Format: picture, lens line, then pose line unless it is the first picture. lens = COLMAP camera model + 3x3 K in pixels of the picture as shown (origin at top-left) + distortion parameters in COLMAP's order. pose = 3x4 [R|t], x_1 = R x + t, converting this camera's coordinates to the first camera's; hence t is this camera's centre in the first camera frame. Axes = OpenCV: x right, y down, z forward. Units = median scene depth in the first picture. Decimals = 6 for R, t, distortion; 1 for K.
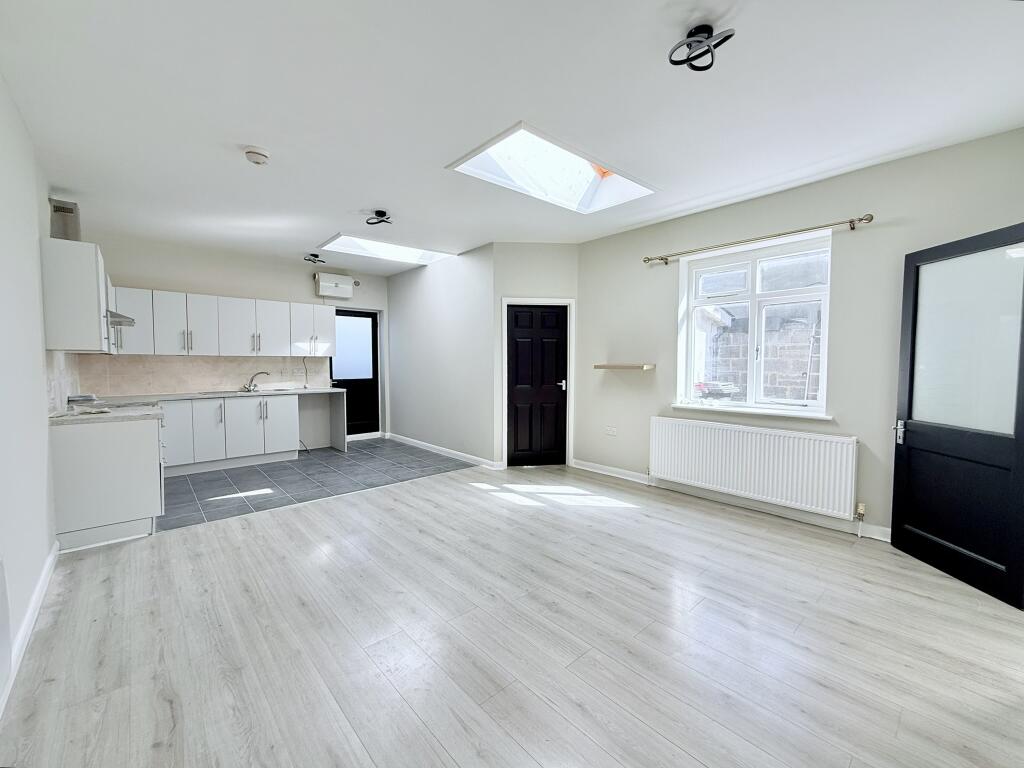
lens RADIAL K [[421.6, 0, 506.9], [0, 421.6, 385.6], [0, 0, 1]] dist [0.002323, -0.000691]
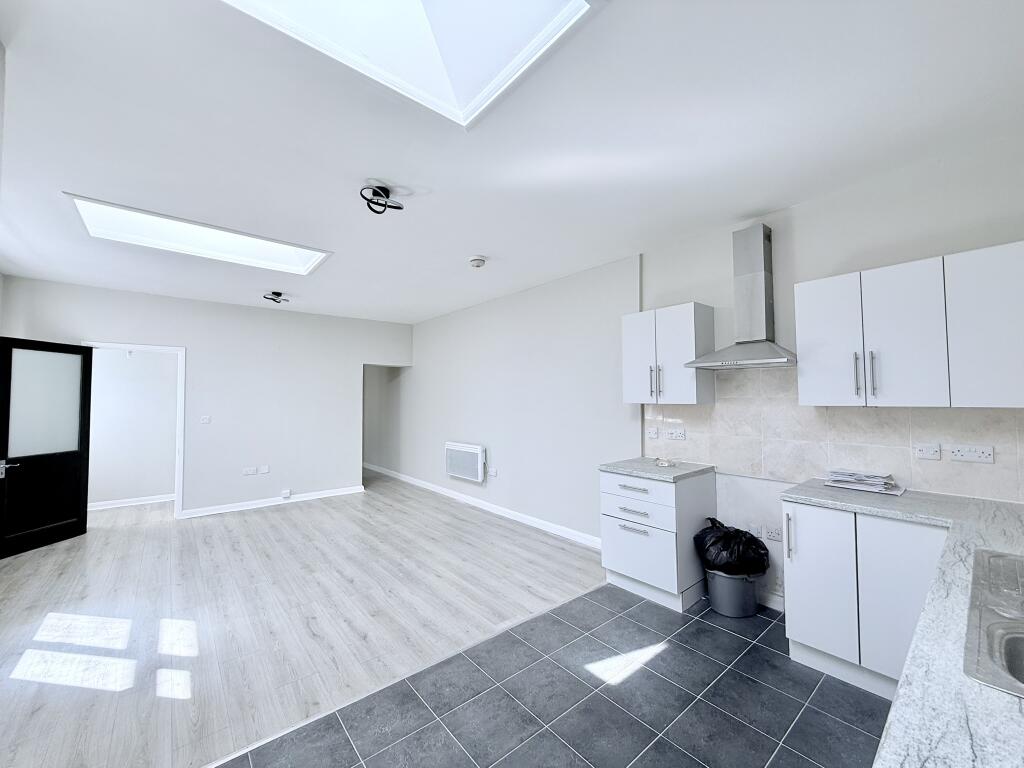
lens RADIAL K [[406.9, 0, 506.0], [0, 406.9, 383.2], [0, 0, 1]] dist [-0.001614, -0.000067]
pose [[-0.999305, 0.007995, 0.036403, -0.575510], [0.008832, 0.999699, 0.022869, -0.144438], [-0.036209, 0.023174, -0.999075, 1.825956]]
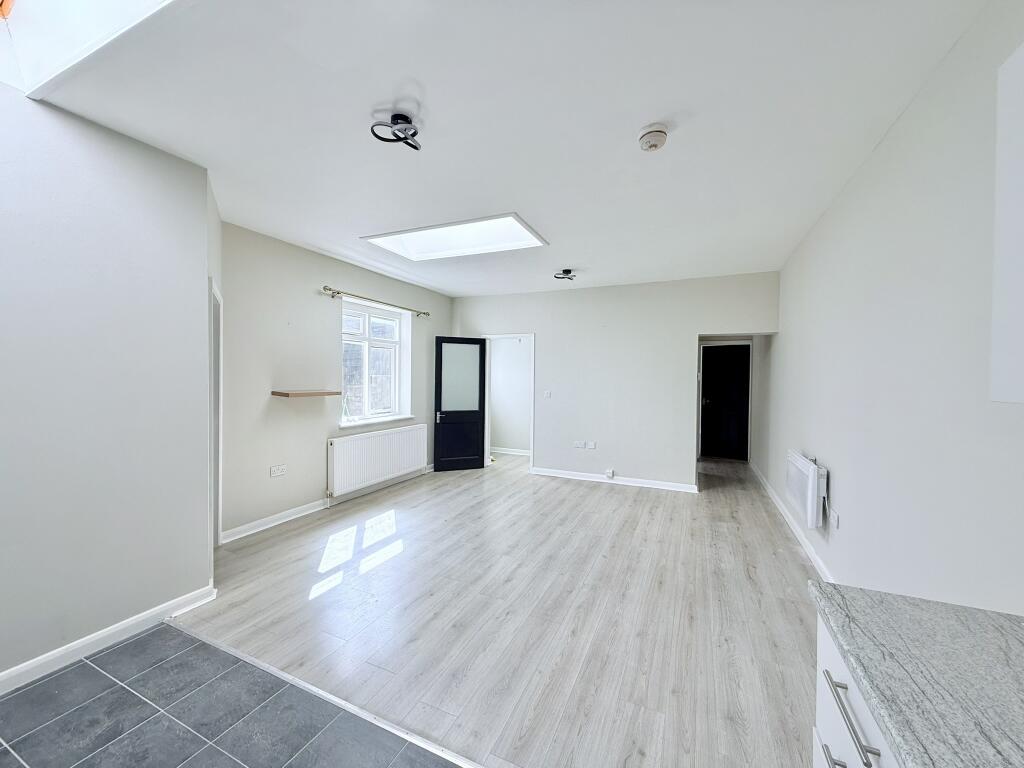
lens RADIAL K [[406.9, 0, 509.2], [0, 406.9, 382.0], [0, 0, 1]] dist [-0.001614, -0.000067]
pose [[-0.402427, -0.013911, 0.915347, -0.931833], [0.042819, 0.998504, 0.034000, -0.104420], [-0.914450, 0.052877, -0.401229, 1.234975]]
